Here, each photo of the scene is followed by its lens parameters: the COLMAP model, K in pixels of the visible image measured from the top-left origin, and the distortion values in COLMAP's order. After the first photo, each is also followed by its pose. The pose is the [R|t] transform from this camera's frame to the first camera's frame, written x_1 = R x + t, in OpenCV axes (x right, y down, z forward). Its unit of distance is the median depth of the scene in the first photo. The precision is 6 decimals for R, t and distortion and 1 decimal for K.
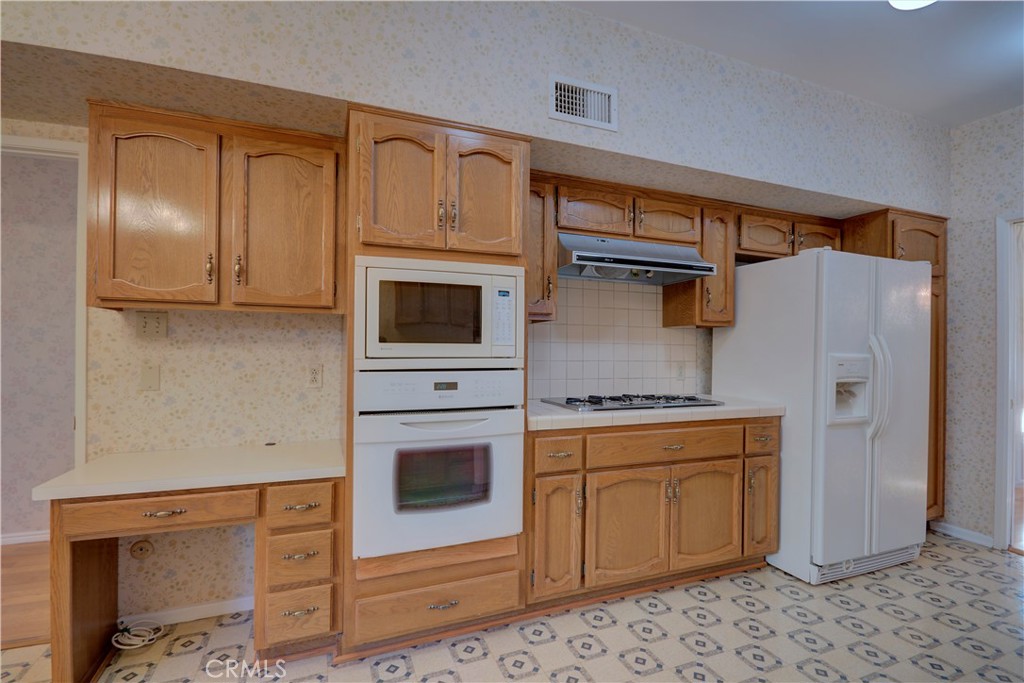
lens RADIAL K [[472.2, 0, 510.7], [0, 472.2, 346.6], [0, 0, 1]] dist [-0.004298, -0.000527]
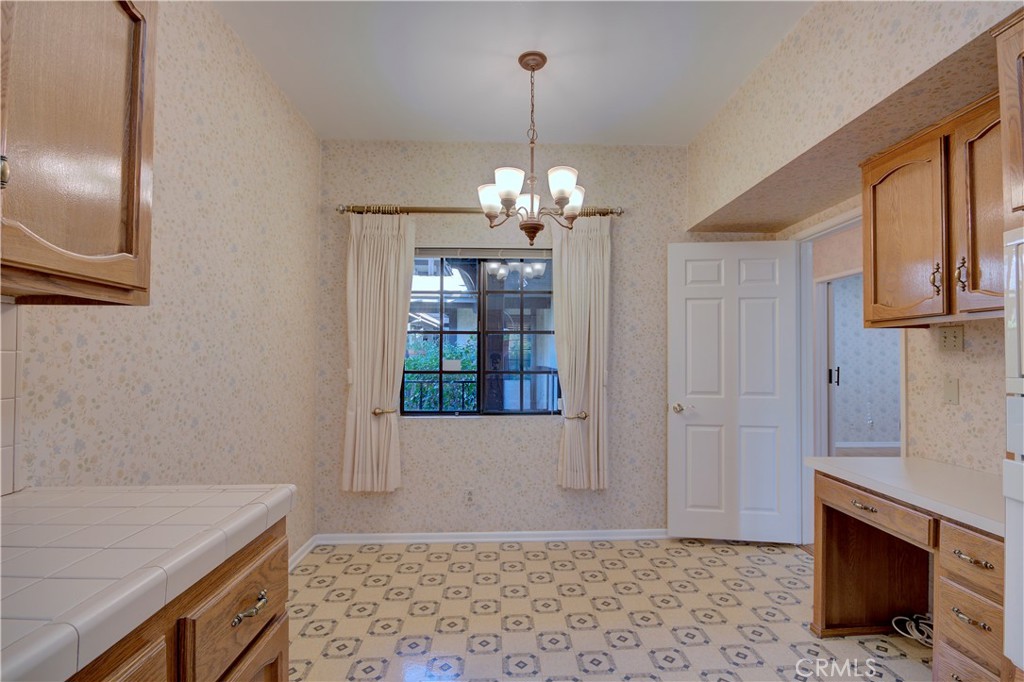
lens RADIAL K [[472.2, 0, 509.2], [0, 472.2, 347.3], [0, 0, 1]] dist [-0.004298, -0.000527]
pose [[-0.343005, -0.028277, -0.938908, 0.523684], [0.004357, 0.999488, -0.031693, -0.000721], [0.939323, -0.014961, -0.342706, 0.473697]]
